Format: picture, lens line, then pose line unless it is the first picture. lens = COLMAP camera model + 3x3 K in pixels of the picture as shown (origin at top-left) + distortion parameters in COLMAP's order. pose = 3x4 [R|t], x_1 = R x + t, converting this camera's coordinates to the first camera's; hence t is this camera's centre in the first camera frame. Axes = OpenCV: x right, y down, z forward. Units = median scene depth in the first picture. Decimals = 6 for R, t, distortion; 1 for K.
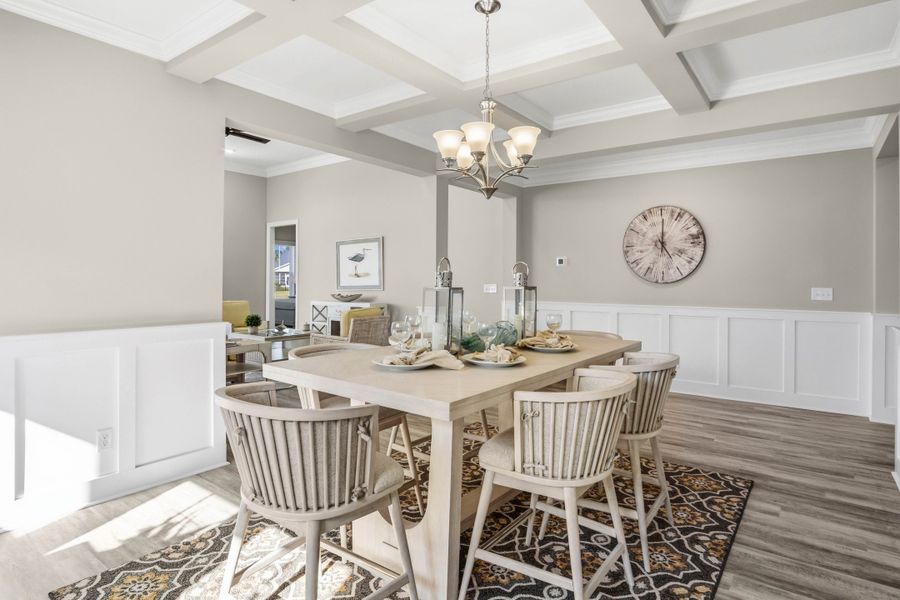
lens RADIAL K [[500.8, 0, 446.6], [0, 500.8, 278.7], [0, 0, 1]] dist [-0.027941, 0.010163]
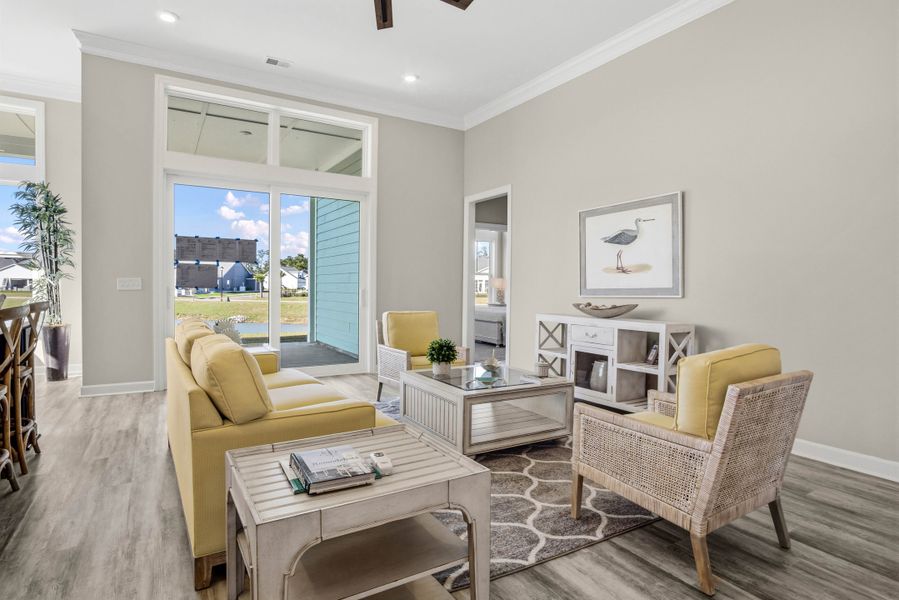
lens RADIAL K [[477.7, 0, 452.8], [0, 477.7, 299.1], [0, 0, 1]] dist [-0.023553, -0.001299]
pose [[0.934578, 0.015823, -0.355407, -0.166530], [-0.006960, 0.999632, 0.026203, 0.013193], [0.355691, -0.022016, 0.934344, 0.449433]]
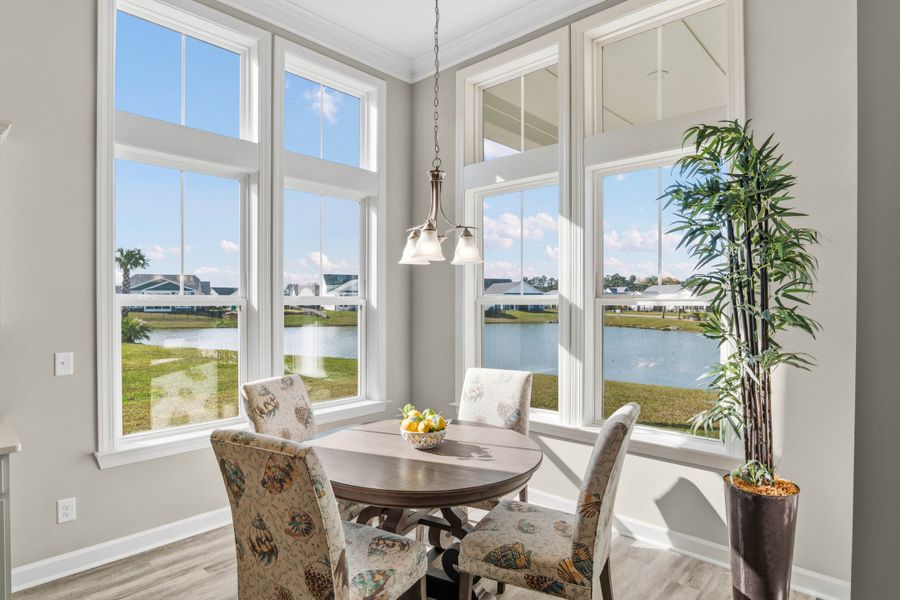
lens RADIAL K [[500.8, 0, 444.5], [0, 500.8, 303.0], [0, 0, 1]] dist [-0.027941, 0.010163]
pose [[-0.091847, -0.005597, -0.995757, -0.613510], [-0.005075, 0.999974, -0.005153, -0.022477], [0.995760, 0.004581, -0.091873, 0.705322]]
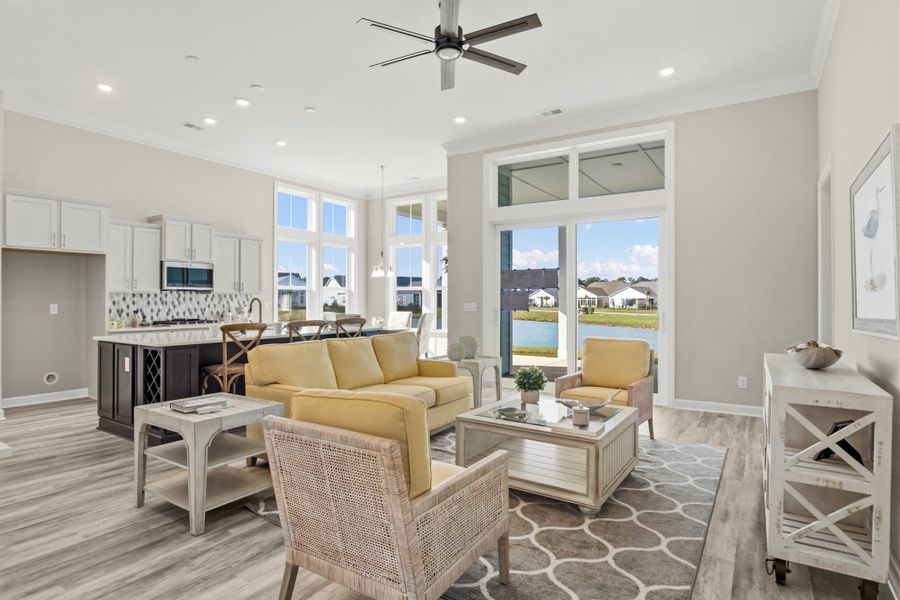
lens RADIAL K [[478.2, 0, 447.7], [0, 478.2, 298.6], [0, 0, 1]] dist [-0.023553, -0.001299]
pose [[0.084518, -0.008985, -0.996381, 0.073259], [-0.002386, 0.999955, -0.009220, 0.005965], [0.996419, 0.003157, 0.084492, 0.725088]]
